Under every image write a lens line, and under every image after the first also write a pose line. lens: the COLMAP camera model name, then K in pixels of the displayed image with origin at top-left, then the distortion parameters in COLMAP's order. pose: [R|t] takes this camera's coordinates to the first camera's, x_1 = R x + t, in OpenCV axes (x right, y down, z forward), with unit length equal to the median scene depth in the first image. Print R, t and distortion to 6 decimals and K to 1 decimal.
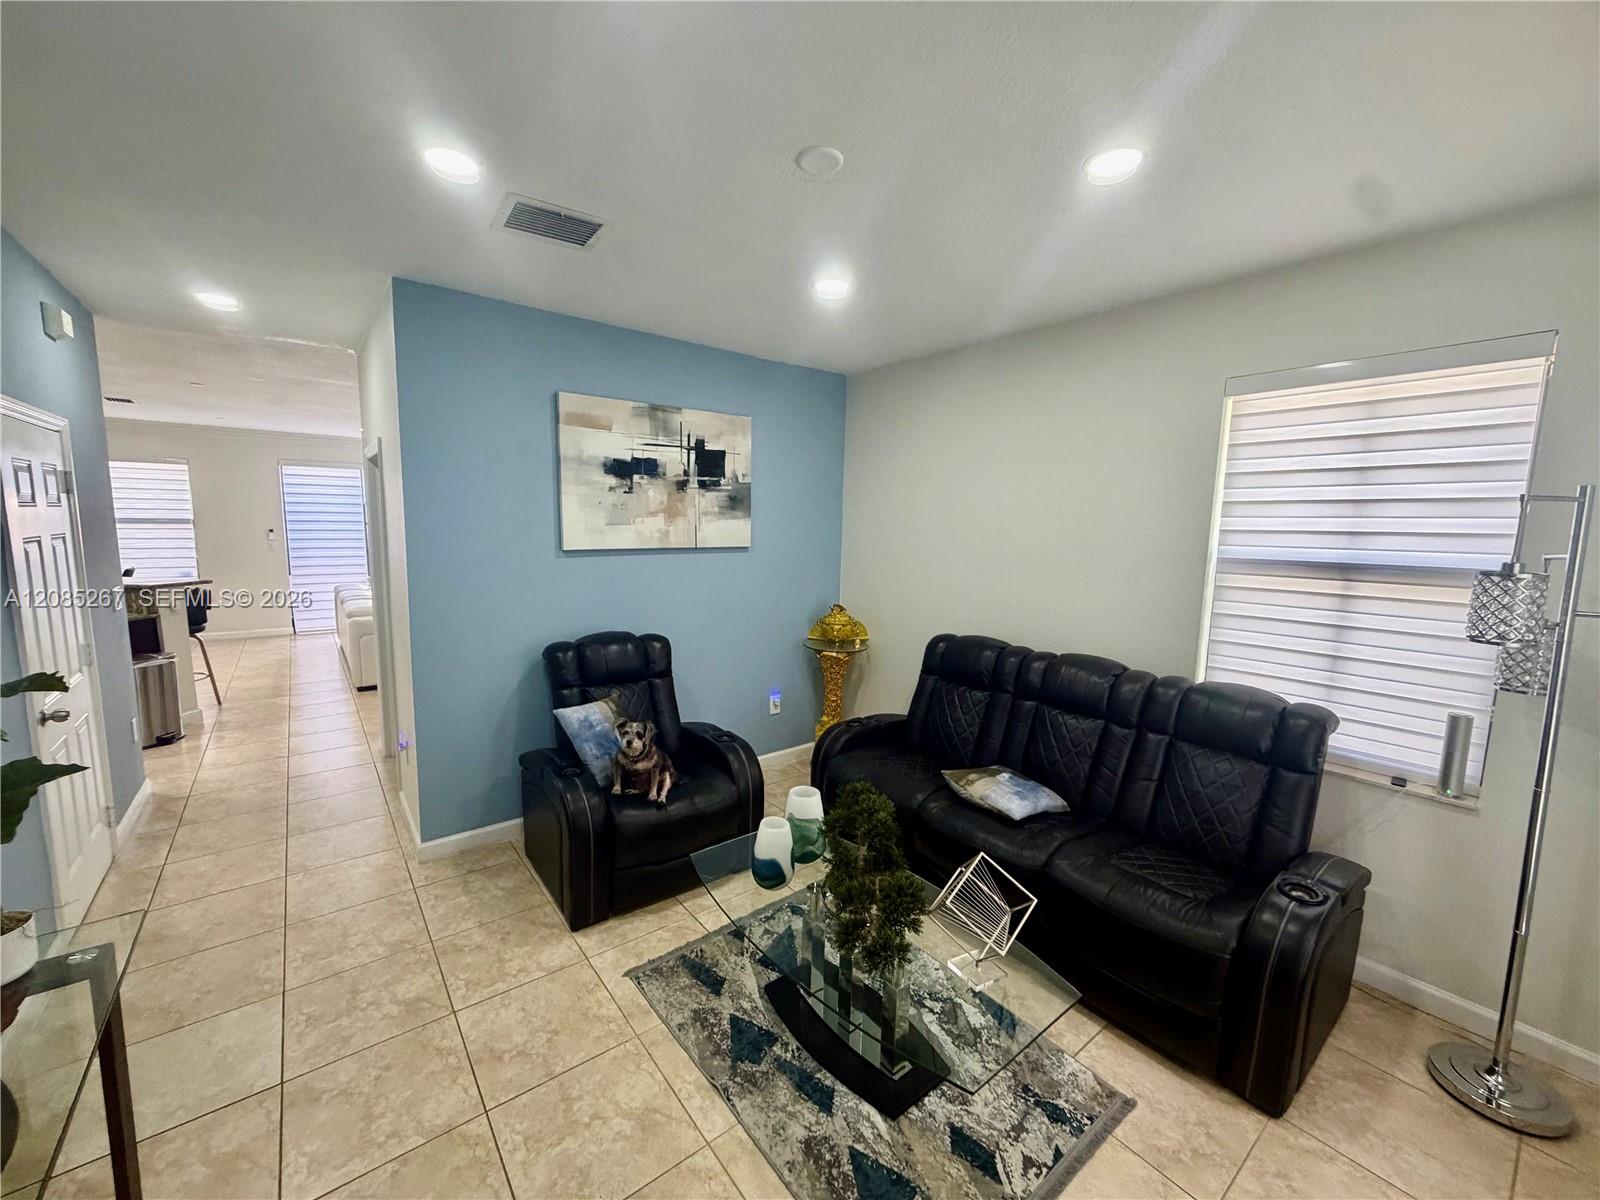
lens RADIAL K [[635.7, 0, 795.4], [0, 635.7, 601.7], [0, 0, 1]] dist [-0.000929, -0.000190]
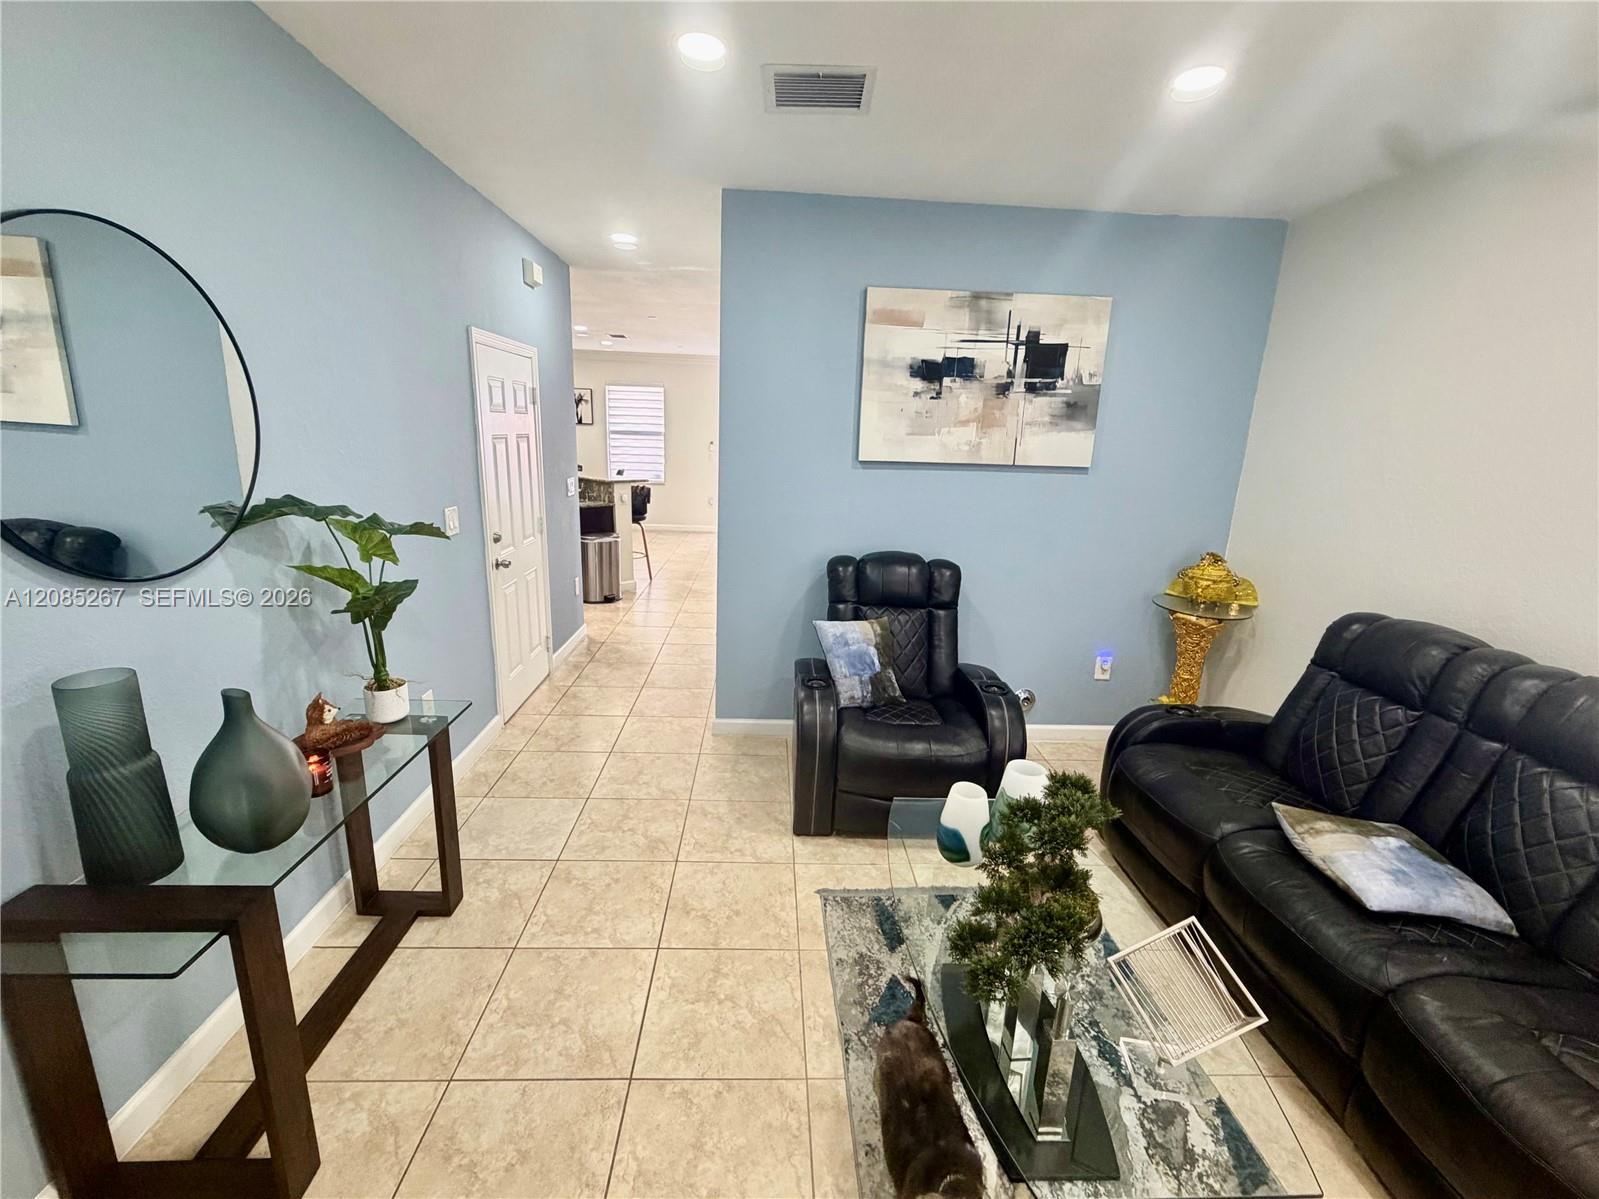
lens RADIAL K [[681.7, 0, 795.4], [0, 681.7, 601.2], [0, 0, 1]] dist [-0.002213, -0.000512]
pose [[0.808025, 0.150596, -0.569575, 0.175526], [-0.094005, 0.987348, 0.127697, 0.005934], [0.581600, -0.049640, 0.811959, 0.102750]]
